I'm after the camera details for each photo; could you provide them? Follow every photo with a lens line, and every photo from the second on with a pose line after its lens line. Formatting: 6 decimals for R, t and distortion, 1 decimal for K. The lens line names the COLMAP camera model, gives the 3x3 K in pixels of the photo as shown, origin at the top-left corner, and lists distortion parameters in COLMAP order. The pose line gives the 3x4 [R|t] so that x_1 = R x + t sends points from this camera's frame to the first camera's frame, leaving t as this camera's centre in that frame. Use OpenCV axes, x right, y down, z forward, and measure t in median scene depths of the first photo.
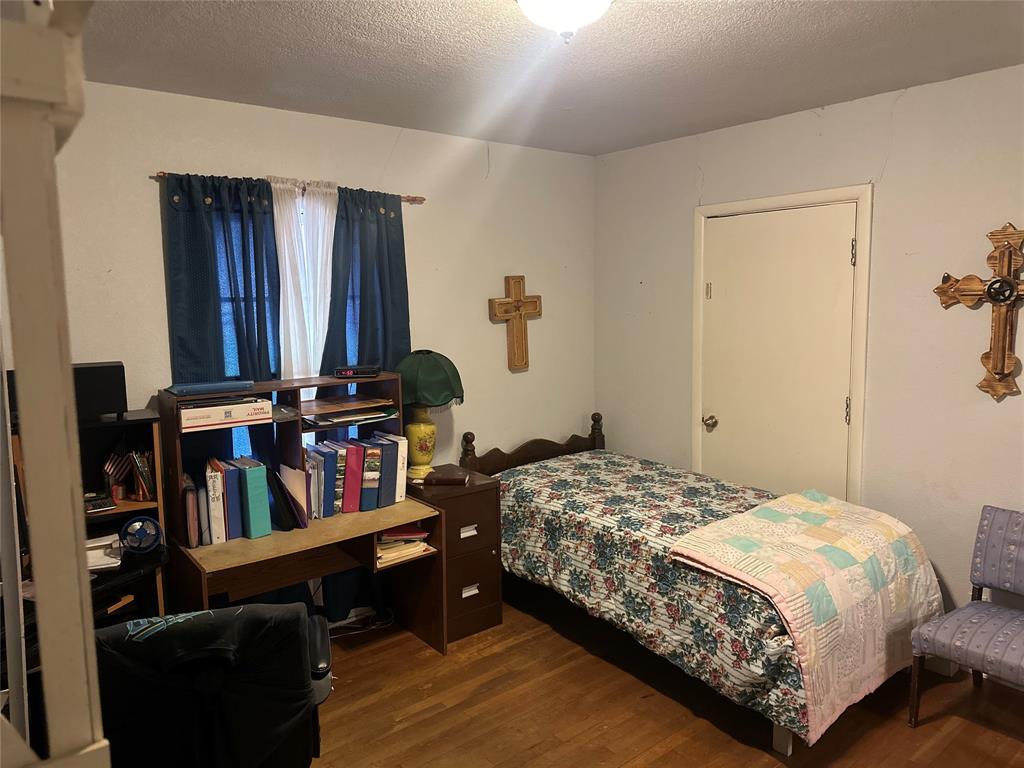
lens RADIAL K [[716.3, 0, 510.5], [0, 716.3, 378.2], [0, 0, 1]] dist [0.075118, -0.092650]
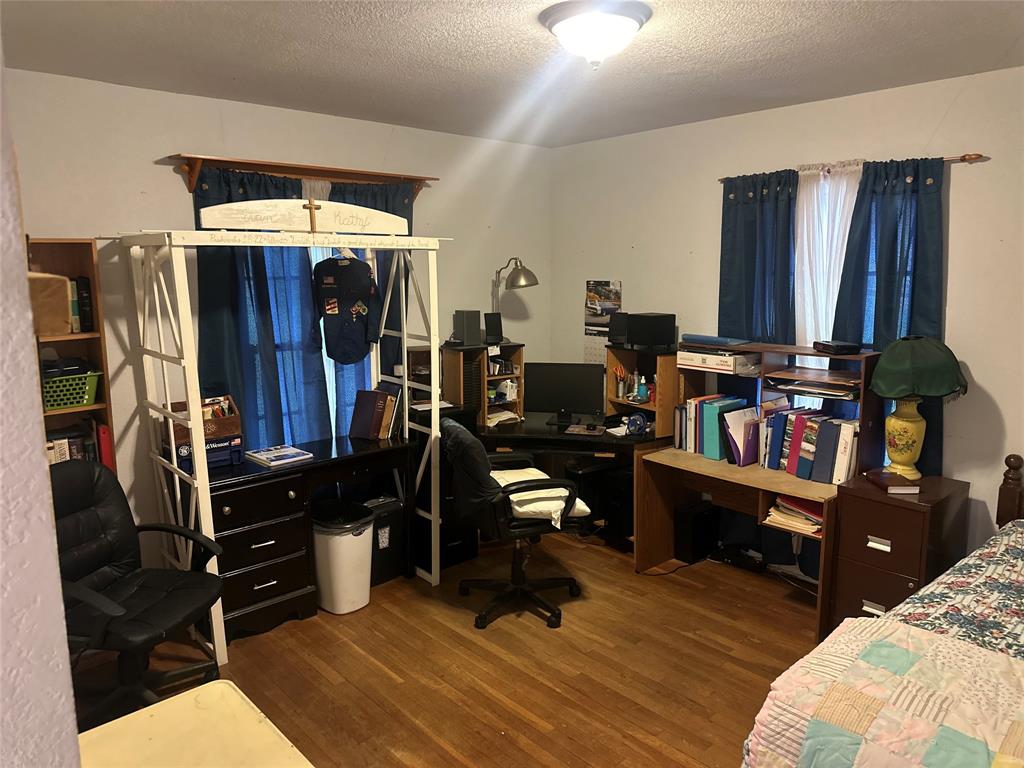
lens RADIAL K [[716.3, 0, 512.8], [0, 716.3, 382.0], [0, 0, 1]] dist [0.075118, -0.092650]
pose [[0.057716, 0.178682, -0.982213, 0.818876], [-0.115895, 0.978400, 0.171179, -0.088670], [0.991583, 0.103954, 0.077177, 0.501625]]
